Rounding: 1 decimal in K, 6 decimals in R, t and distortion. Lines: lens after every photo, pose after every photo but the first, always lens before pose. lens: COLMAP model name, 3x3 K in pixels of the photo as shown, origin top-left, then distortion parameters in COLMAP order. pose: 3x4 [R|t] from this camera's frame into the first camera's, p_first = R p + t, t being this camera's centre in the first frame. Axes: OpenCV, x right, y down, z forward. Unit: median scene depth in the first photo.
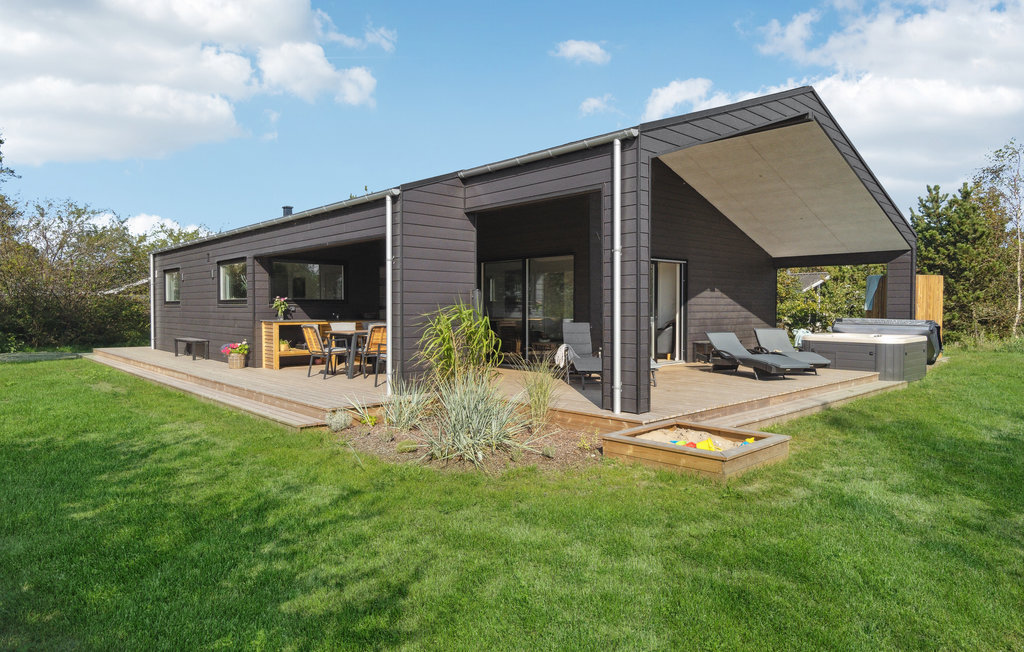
lens RADIAL K [[614.3, 0, 512.0], [0, 614.3, 326.0], [0, 0, 1]] dist [0.031264, -0.000737]
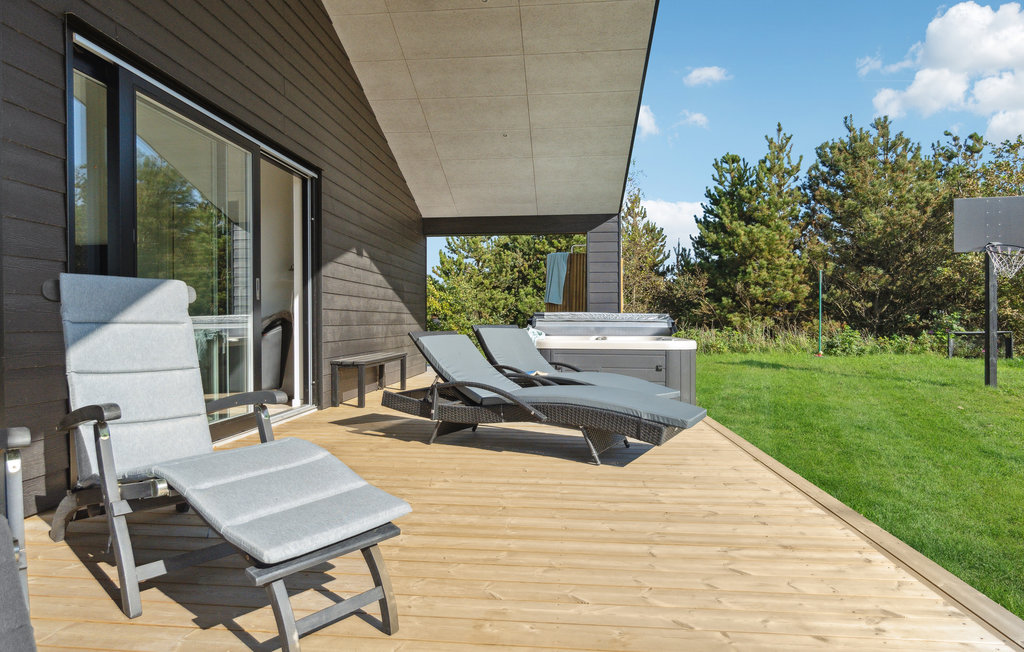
lens RADIAL K [[614.3, 0, 512.0], [0, 614.3, 326.0], [0, 0, 1]] dist [0.031264, -0.000737]
pose [[0.753516, -0.012586, 0.657310, 0.103888], [0.026409, 0.999589, -0.011134, 0.009499], [-0.656899, 0.025749, 0.753538, 0.607189]]
